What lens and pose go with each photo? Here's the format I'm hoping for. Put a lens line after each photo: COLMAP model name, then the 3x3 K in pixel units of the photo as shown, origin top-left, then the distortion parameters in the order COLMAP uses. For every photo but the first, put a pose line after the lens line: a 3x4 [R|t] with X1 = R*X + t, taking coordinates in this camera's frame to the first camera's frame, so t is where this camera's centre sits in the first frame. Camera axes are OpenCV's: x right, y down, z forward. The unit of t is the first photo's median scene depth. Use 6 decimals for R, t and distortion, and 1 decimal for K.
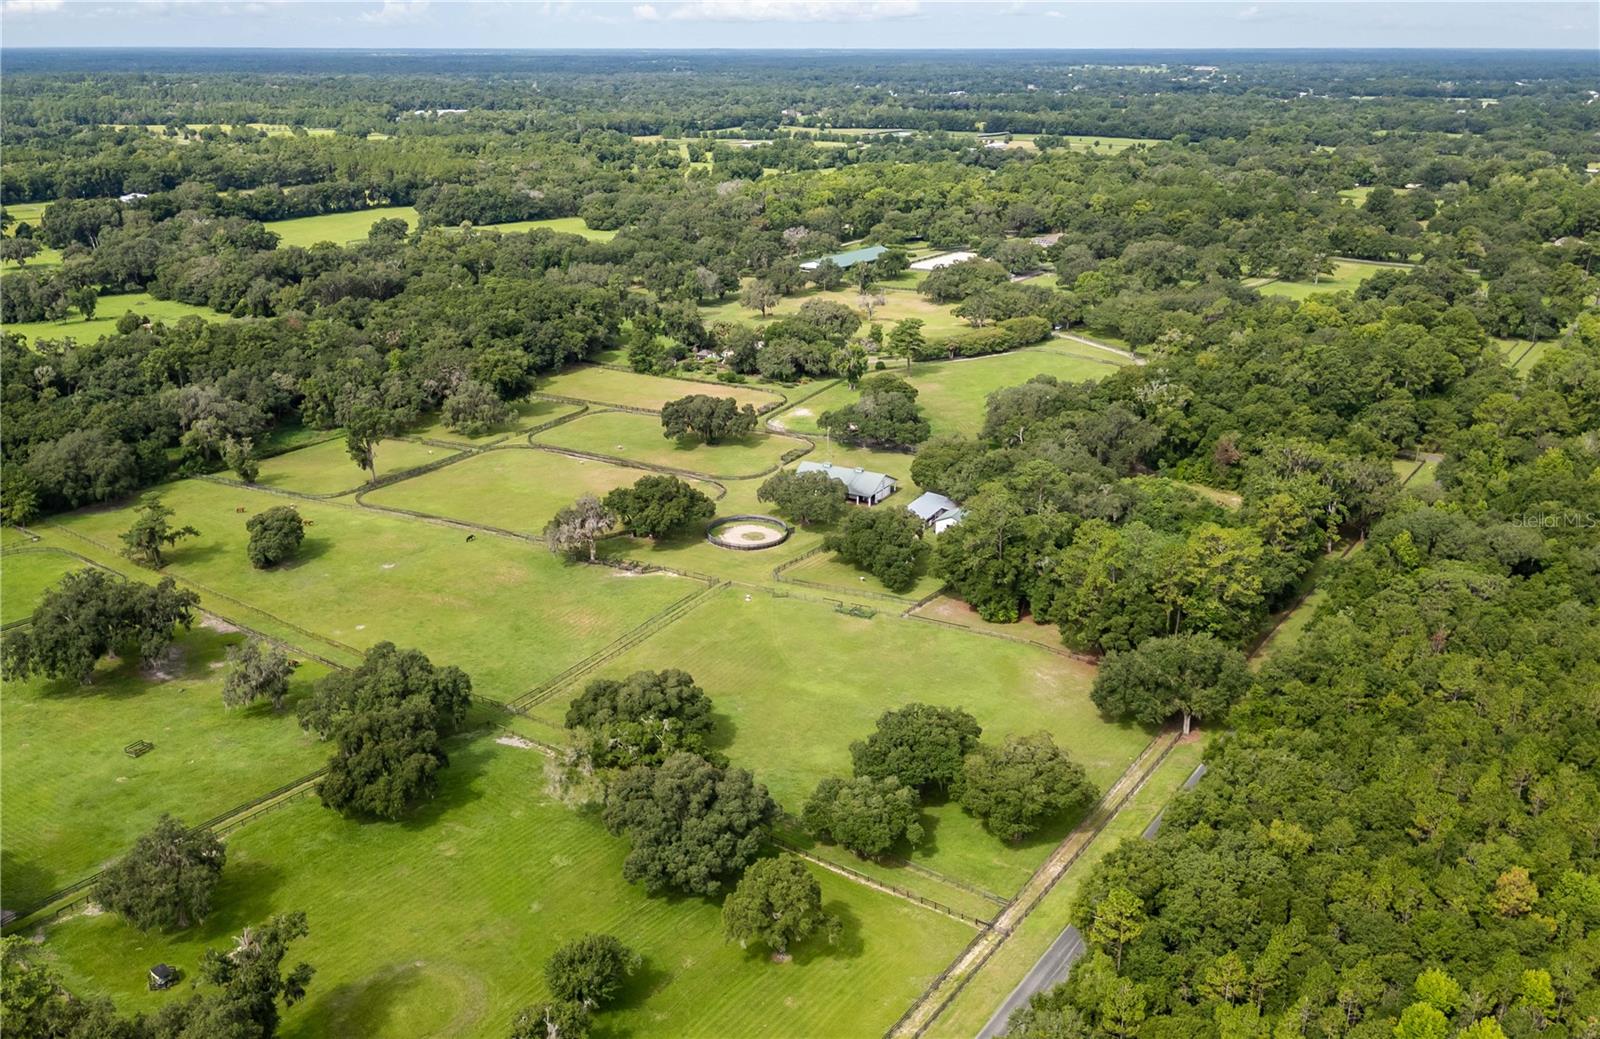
lens RADIAL K [[1333.8, 0, 782.5], [0, 1333.8, 518.3], [0, 0, 1]] dist [0.008131, -0.005908]
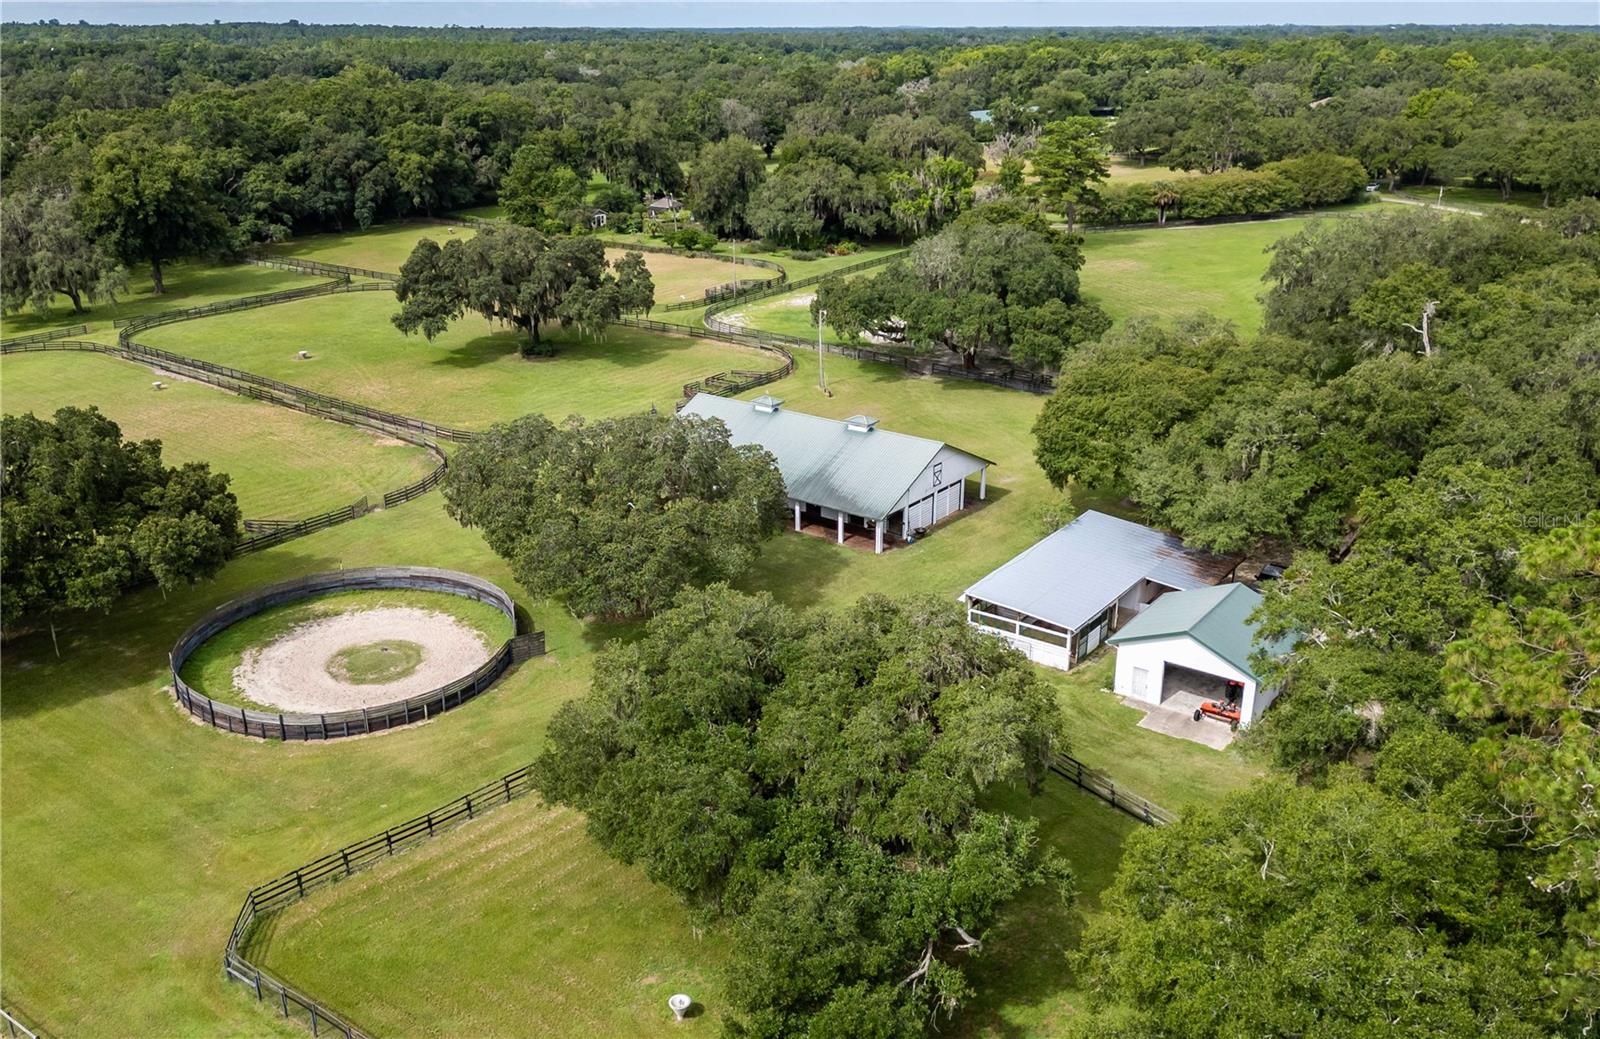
lens RADIAL K [[1313.5, 0, 800.0], [0, 1313.5, 519.5], [0, 0, 1]] dist [0.004465, -0.003150]
pose [[0.991974, 0.044816, -0.118237, 0.080723], [-0.043286, 0.998943, 0.015477, -0.019299], [0.118806, -0.010235, 0.992865, 0.716768]]
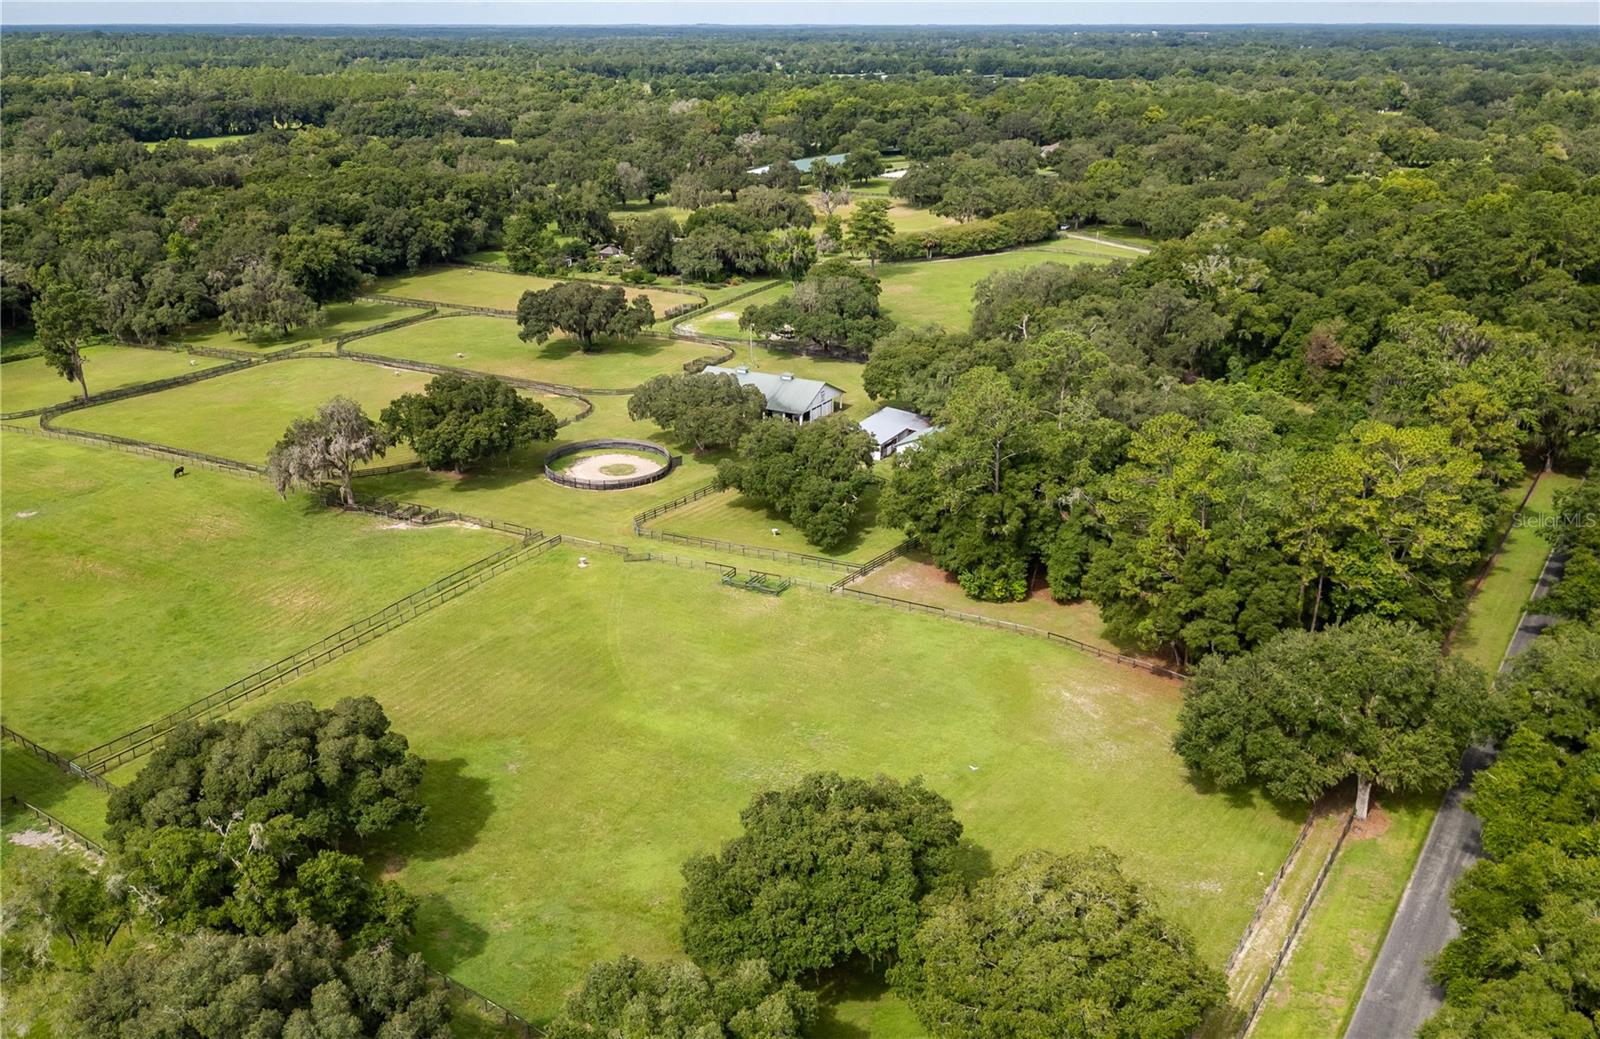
lens RADIAL K [[1313.5, 0, 800.0], [0, 1313.5, 519.5], [0, 0, 1]] dist [0.004465, -0.003150]
pose [[0.999819, -0.003261, 0.018761, 0.051908], [0.002912, 0.999823, 0.018601, 0.024615], [-0.018818, -0.018543, 0.999651, 0.333996]]
